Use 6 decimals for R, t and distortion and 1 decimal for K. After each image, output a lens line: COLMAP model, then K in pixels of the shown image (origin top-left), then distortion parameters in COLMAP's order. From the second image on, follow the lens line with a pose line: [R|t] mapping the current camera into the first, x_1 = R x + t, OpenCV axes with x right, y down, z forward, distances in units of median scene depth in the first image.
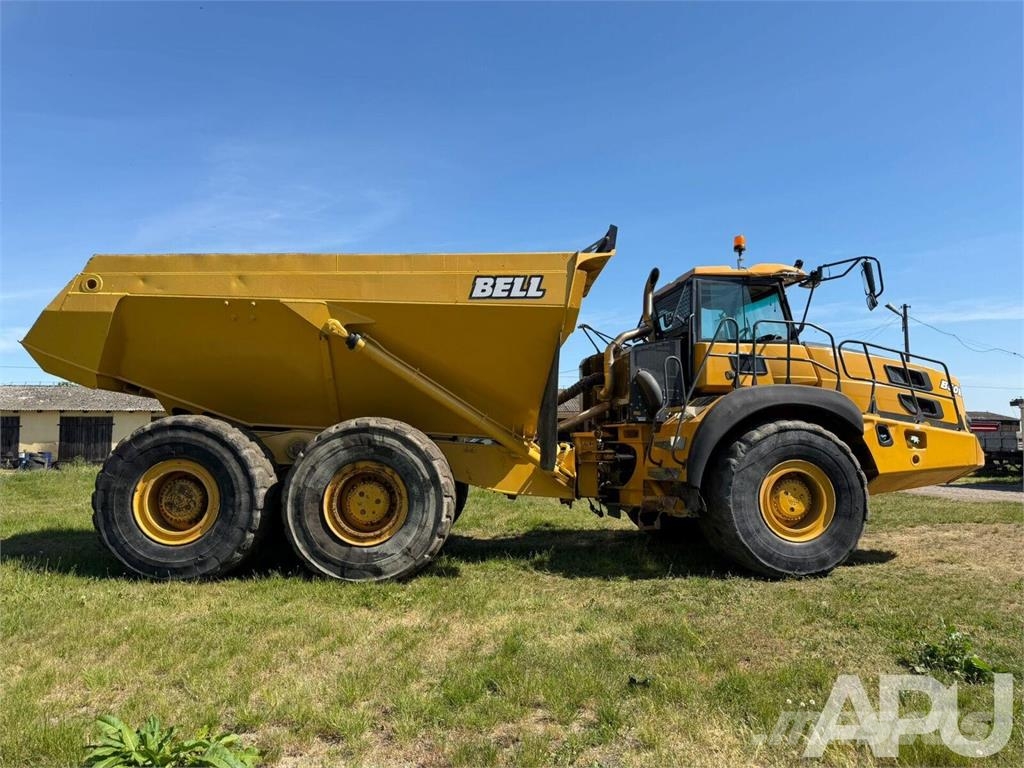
lens RADIAL K [[719.3, 0, 510.9], [0, 719.3, 384.7], [0, 0, 1]] dist [0.073309, -0.099579]
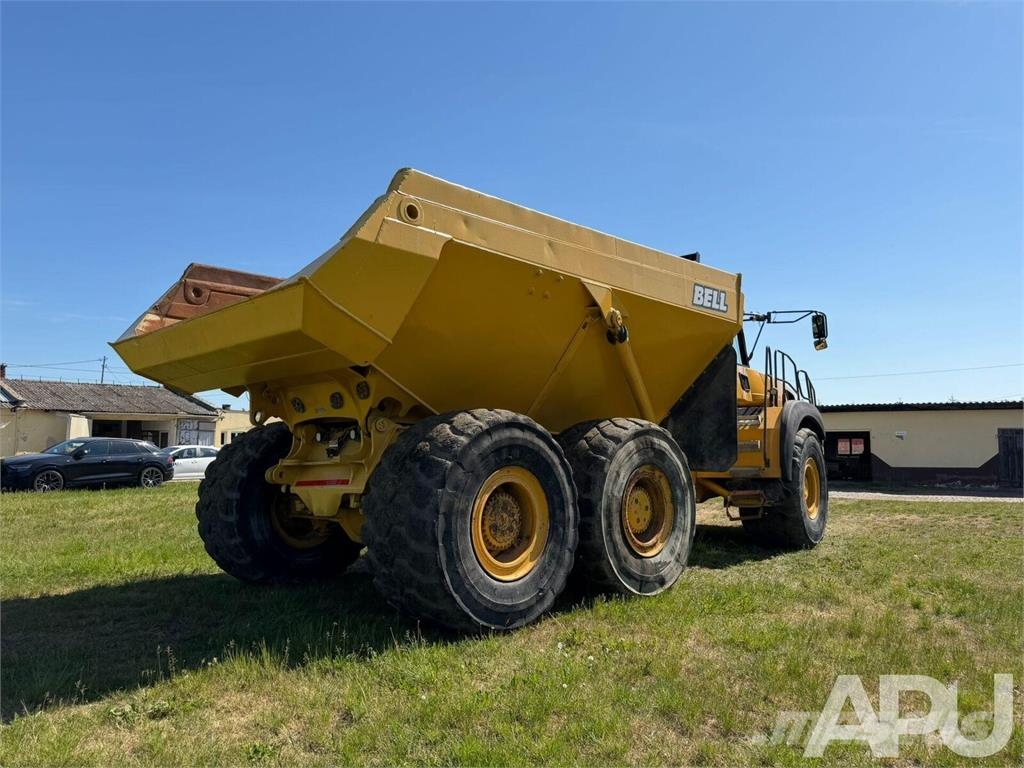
lens RADIAL K [[719.3, 0, 502.4], [0, 719.3, 381.8], [0, 0, 1]] dist [0.073309, -0.099579]
pose [[0.716763, 0.058920, 0.694823, -0.954512], [-0.049782, 0.998205, -0.033292, 0.037471], [-0.695537, -0.010727, 0.718410, 0.444881]]
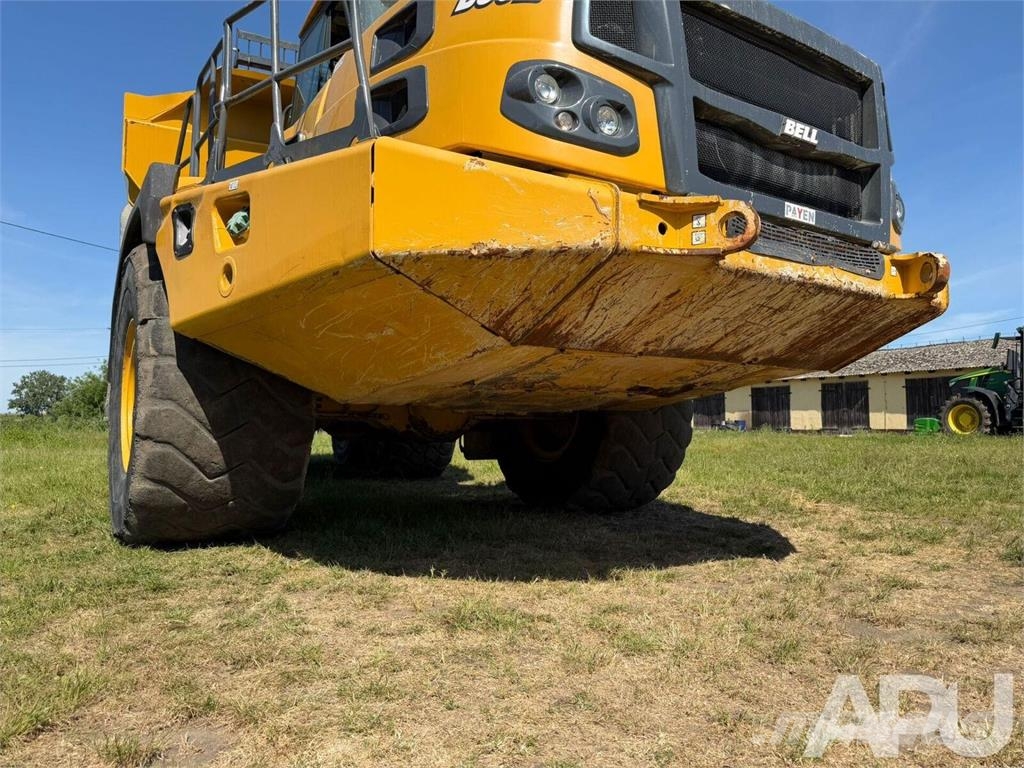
lens RADIAL K [[719.3, 0, 515.6], [0, 719.3, 386.5], [0, 0, 1]] dist [0.073309, -0.099579]
pose [[0.405864, -0.052589, -0.912419, 0.998559], [0.074216, 0.996942, -0.024448, 0.187009], [0.910915, -0.057793, 0.408526, 1.046379]]
